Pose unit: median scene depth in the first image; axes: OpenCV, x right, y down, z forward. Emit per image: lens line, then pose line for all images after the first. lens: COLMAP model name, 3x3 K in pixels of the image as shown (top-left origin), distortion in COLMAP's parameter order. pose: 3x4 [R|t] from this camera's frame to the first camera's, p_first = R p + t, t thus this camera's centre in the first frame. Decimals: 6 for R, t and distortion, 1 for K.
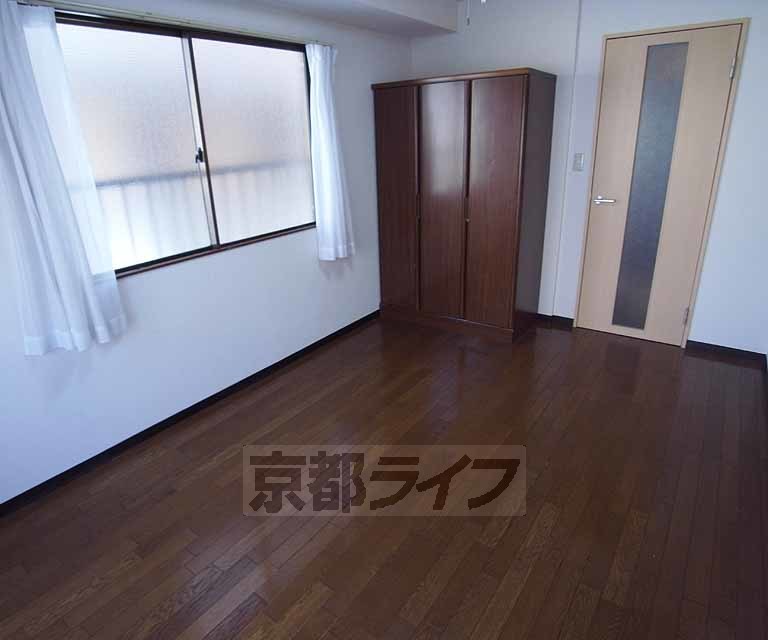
lens RADIAL K [[505.8, 0, 384.0], [0, 505.8, 320.0], [0, 0, 1]] dist [-0.001666, -0.000896]
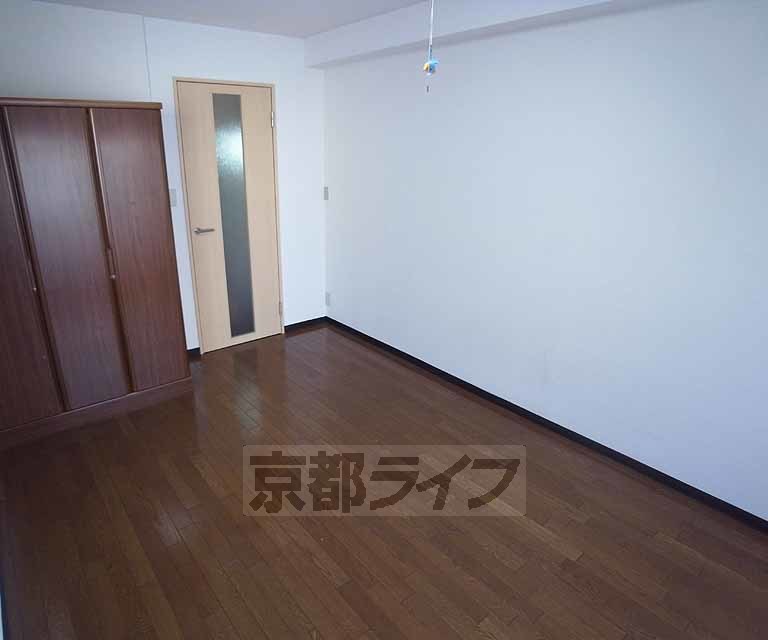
lens RADIAL K [[492.1, 0, 359.1], [0, 492.1, 319.7], [0, 0, 1]] dist [-0.000047, 0.000234]
pose [[0.275784, -0.300467, 0.913051, -0.480959], [0.330341, 0.921658, 0.203521, -0.167115], [-0.902673, 0.245491, 0.353435, 0.383583]]
